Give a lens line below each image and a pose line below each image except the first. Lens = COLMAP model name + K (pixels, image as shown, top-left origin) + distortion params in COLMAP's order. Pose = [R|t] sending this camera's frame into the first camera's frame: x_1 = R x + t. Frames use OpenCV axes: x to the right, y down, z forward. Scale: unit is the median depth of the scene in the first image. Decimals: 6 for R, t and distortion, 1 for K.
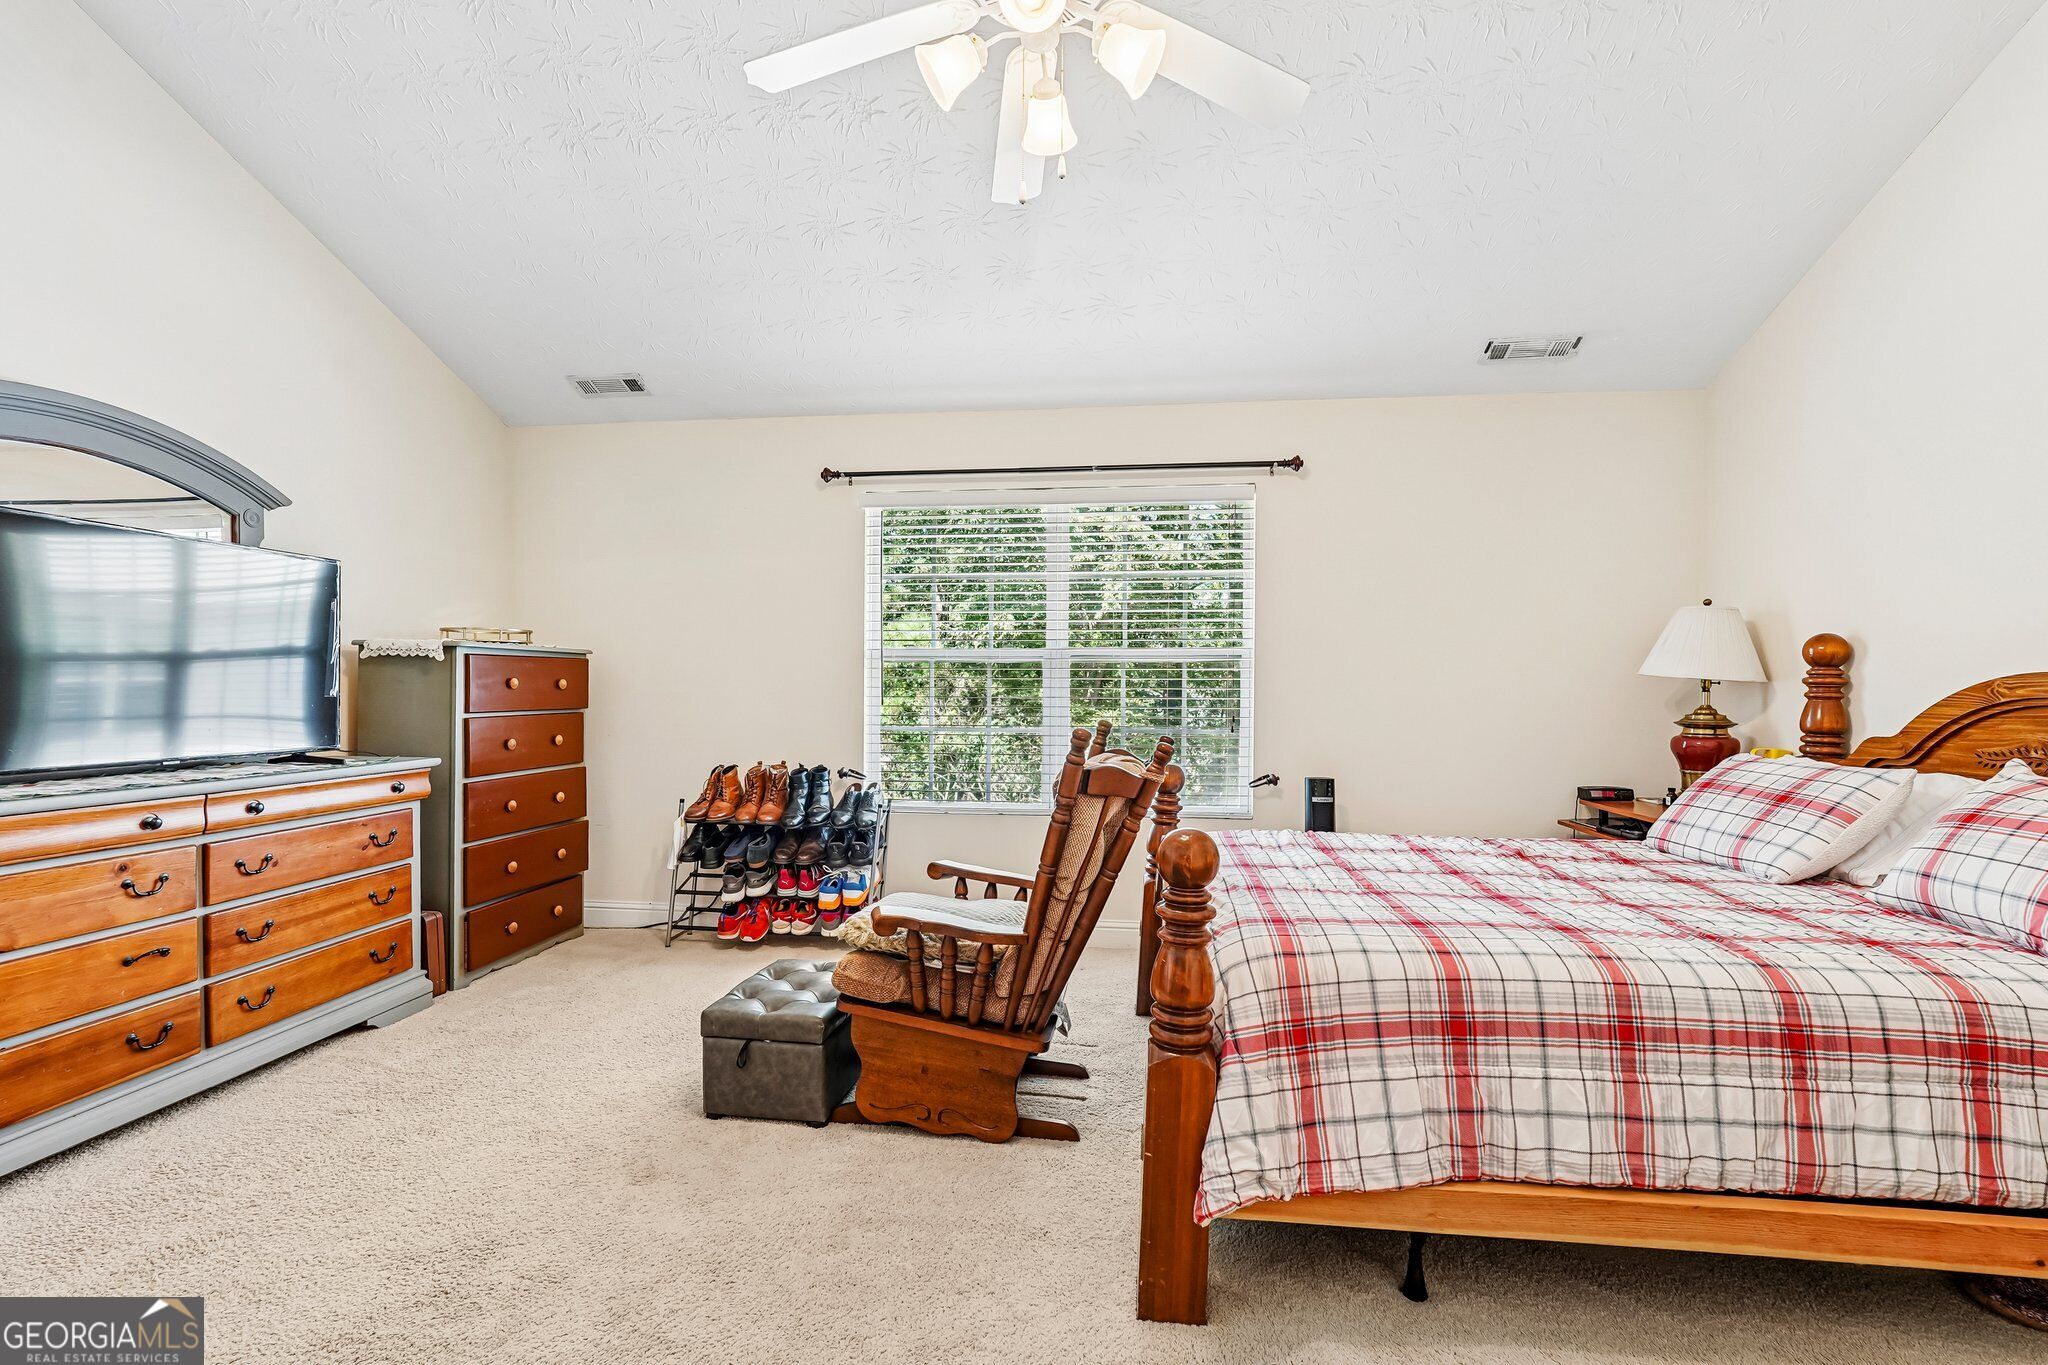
lens RADIAL K [[910.1, 0, 1003.6], [0, 910.1, 694.9], [0, 0, 1]] dist [-0.012159, 0.007284]
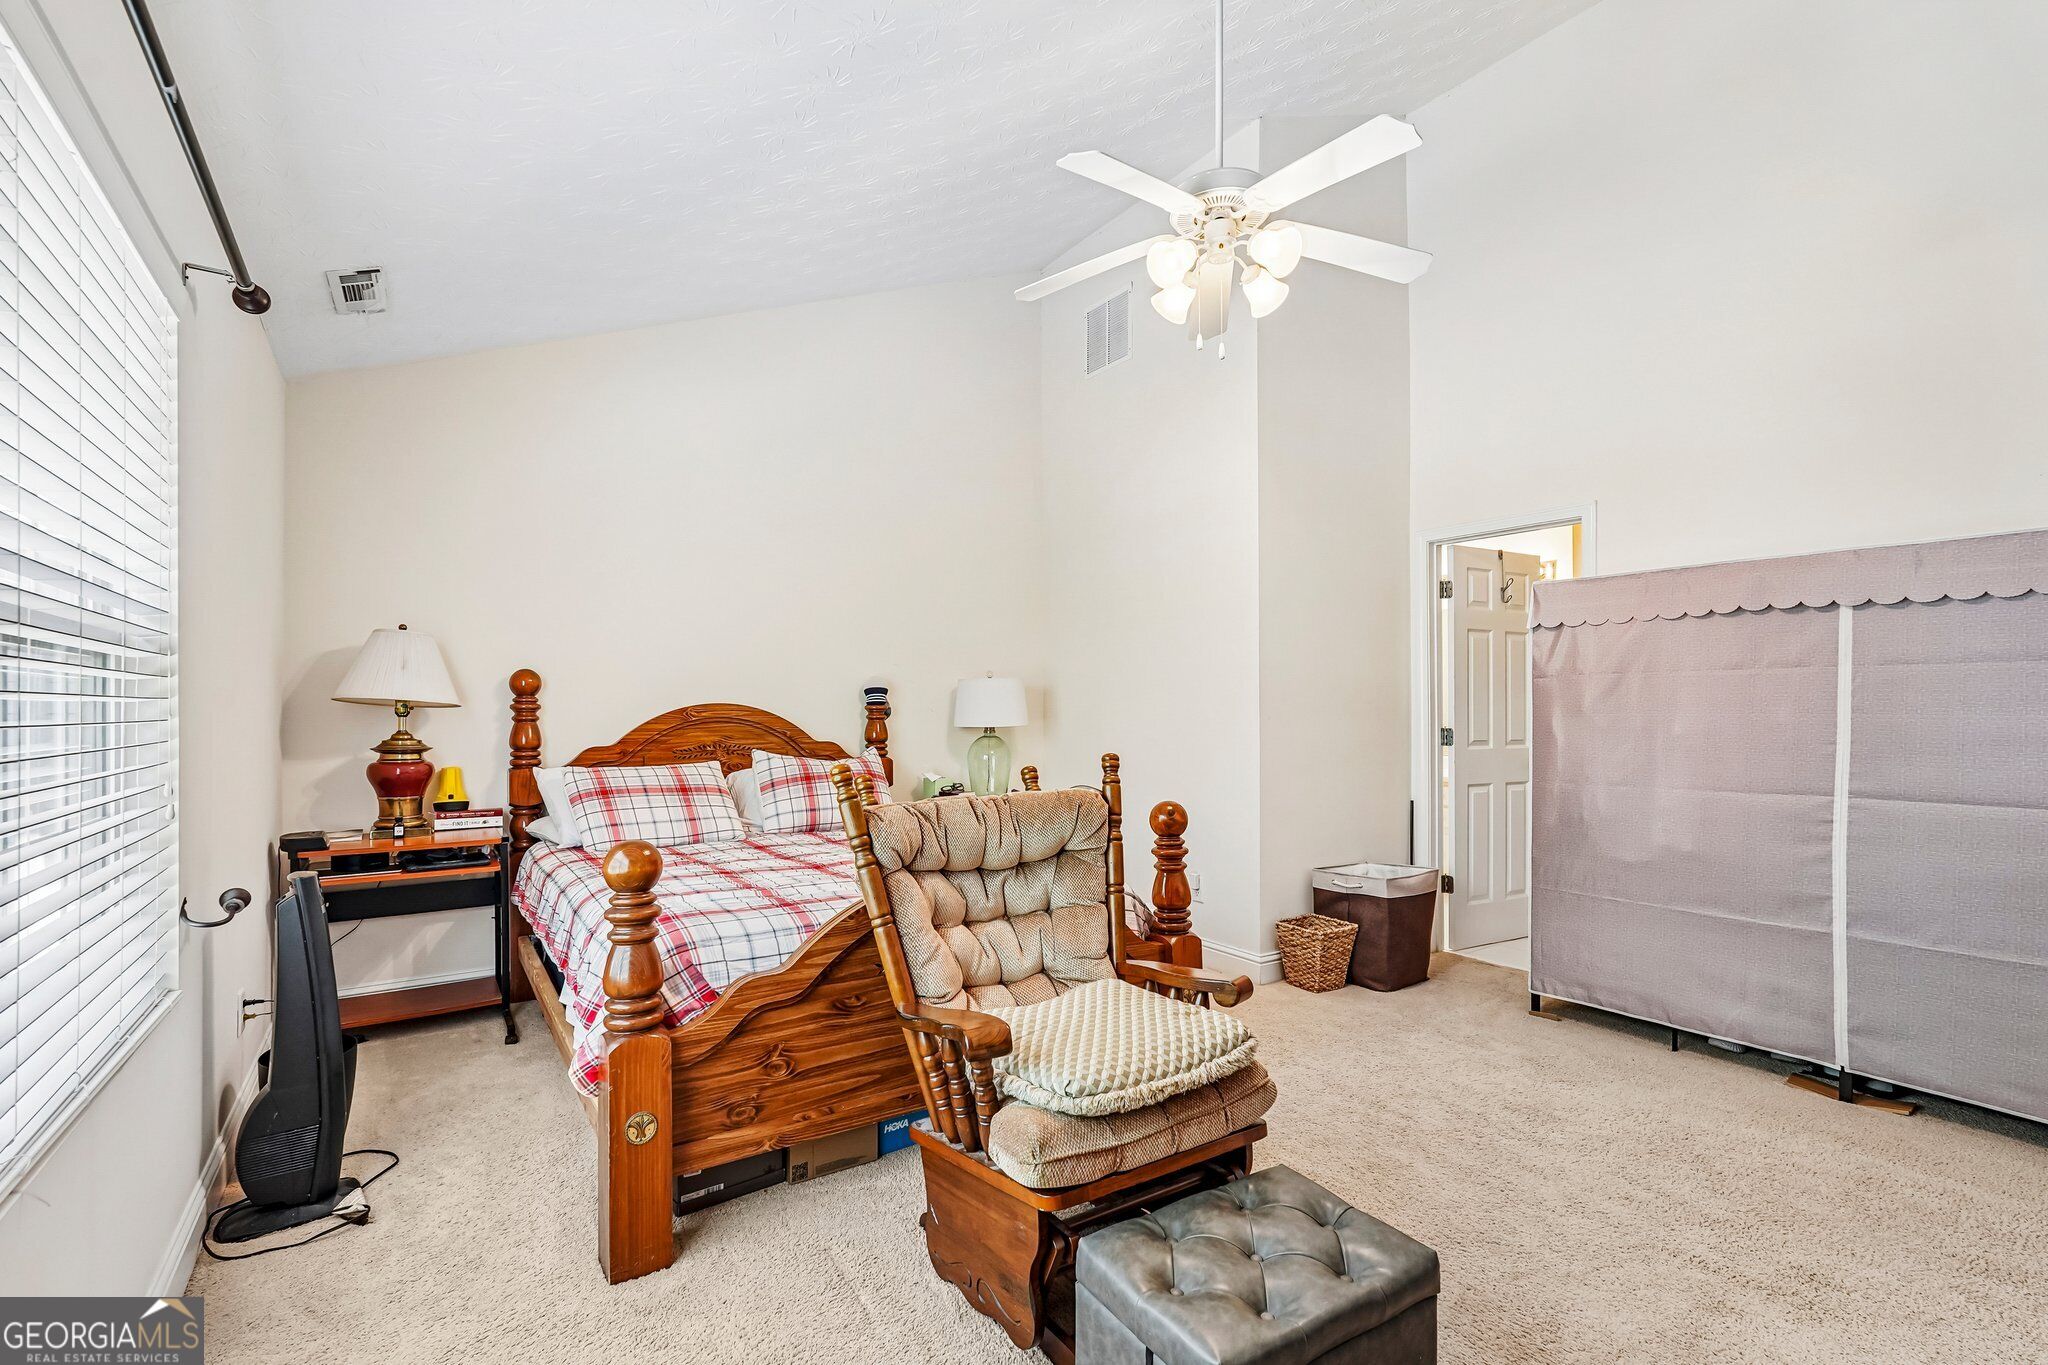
lens RADIAL K [[910.1, 0, 1043.8], [0, 910.1, 701.7], [0, 0, 1]] dist [-0.012159, 0.007284]
pose [[-0.646138, 0.002196, 0.763217, -0.478140], [0.004988, 0.999987, 0.001345, -0.019279], [-0.763204, 0.004676, -0.646140, 1.148607]]
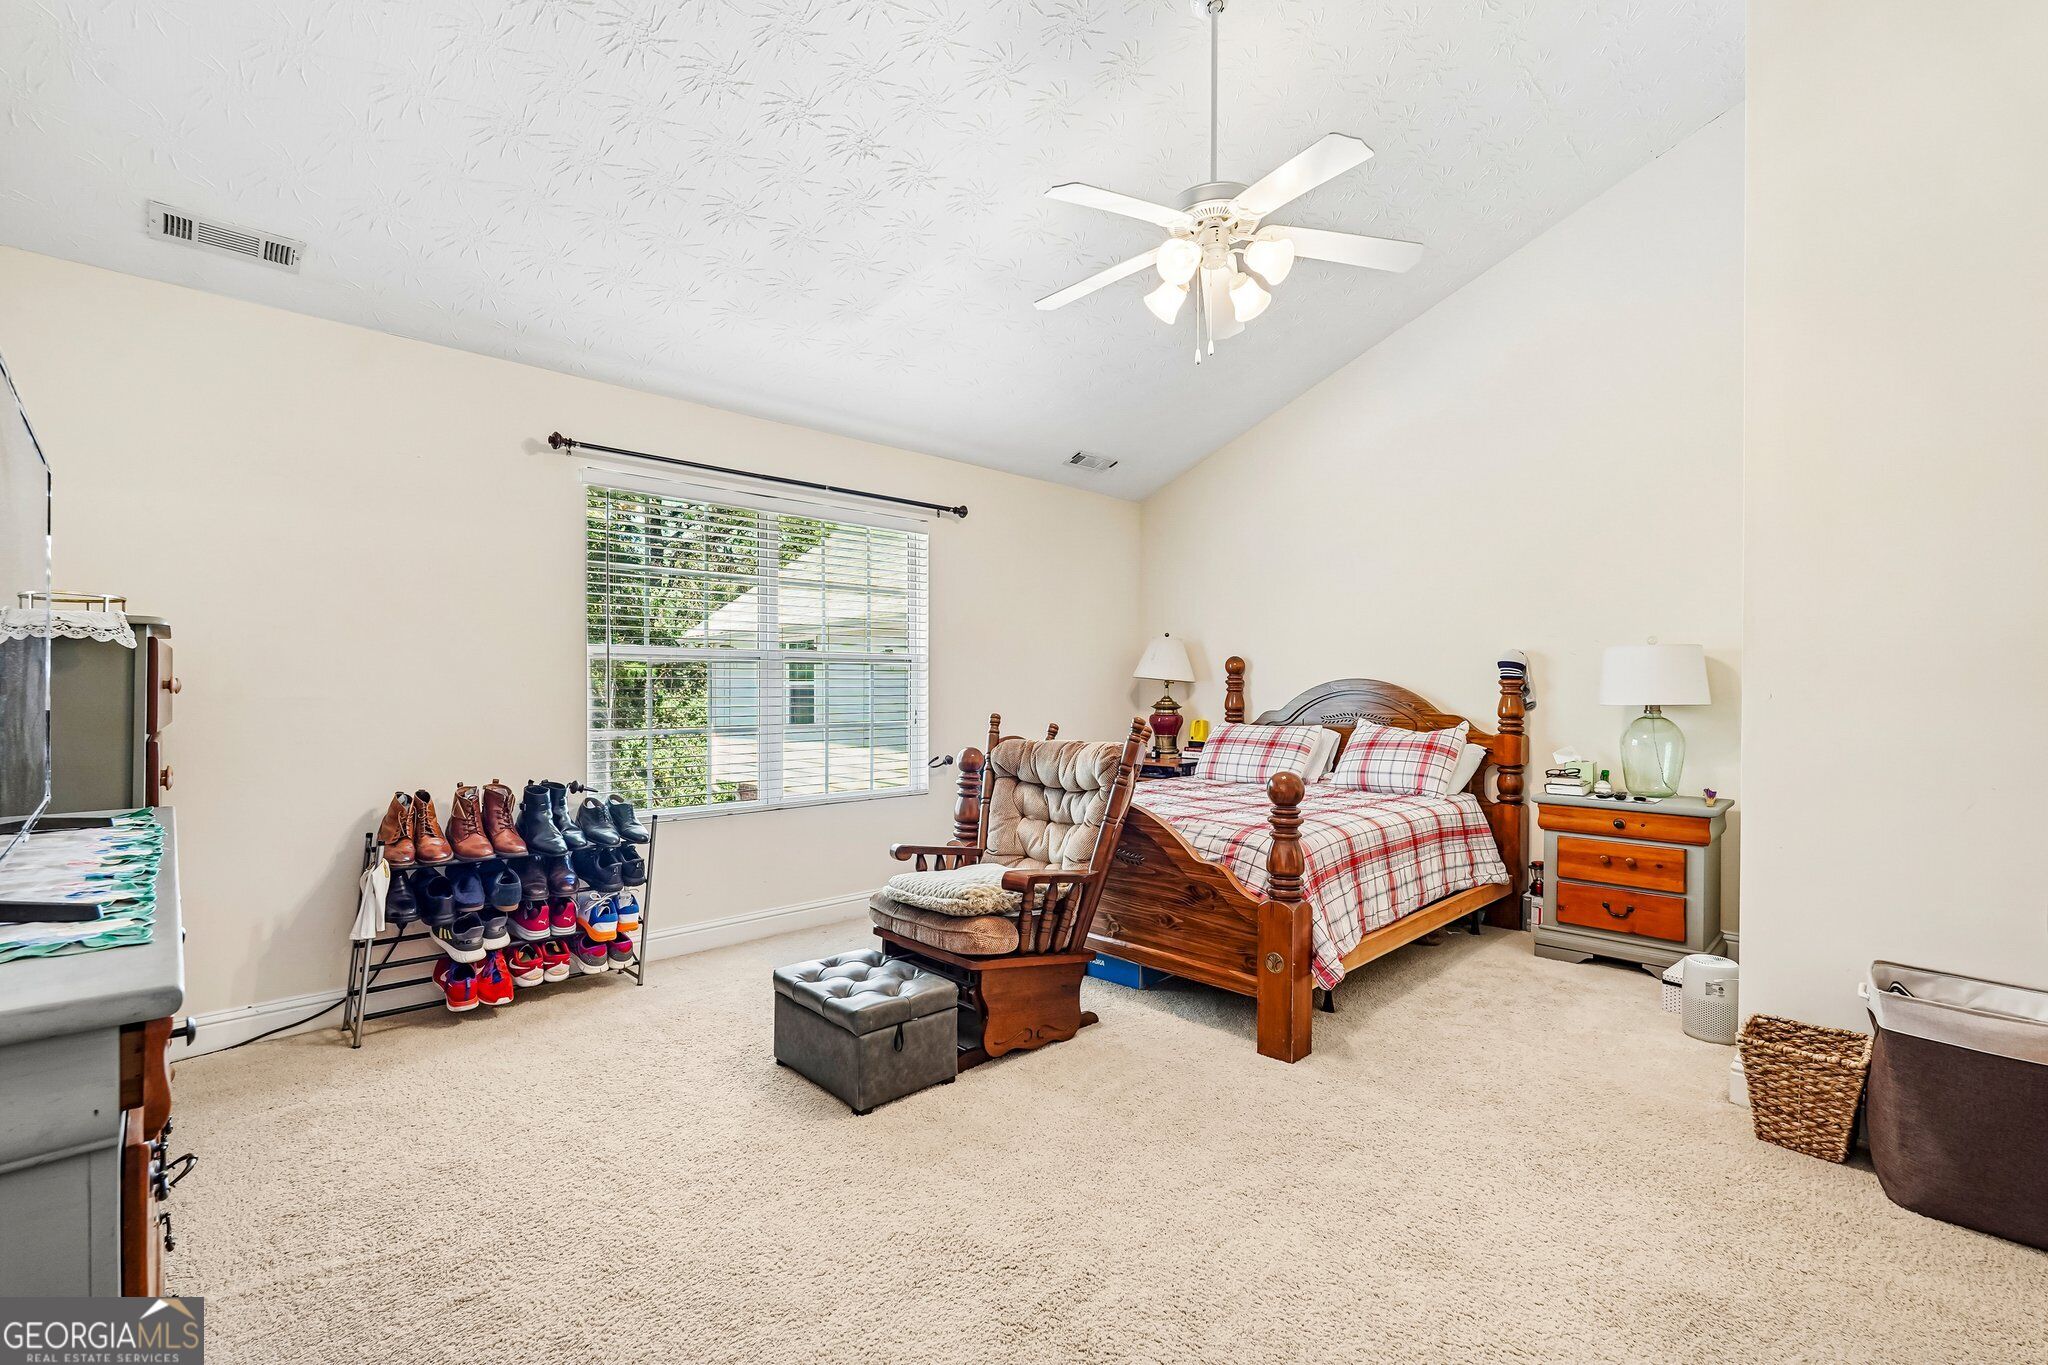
lens RADIAL K [[910.1, 0, 1007.5], [0, 910.1, 677.8], [0, 0, 1]] dist [-0.012159, 0.007284]
pose [[0.630570, 0.003453, 0.776125, -0.751047], [0.008386, 0.999901, -0.011262, -0.006122], [-0.776087, 0.013610, 0.630479, 0.171190]]
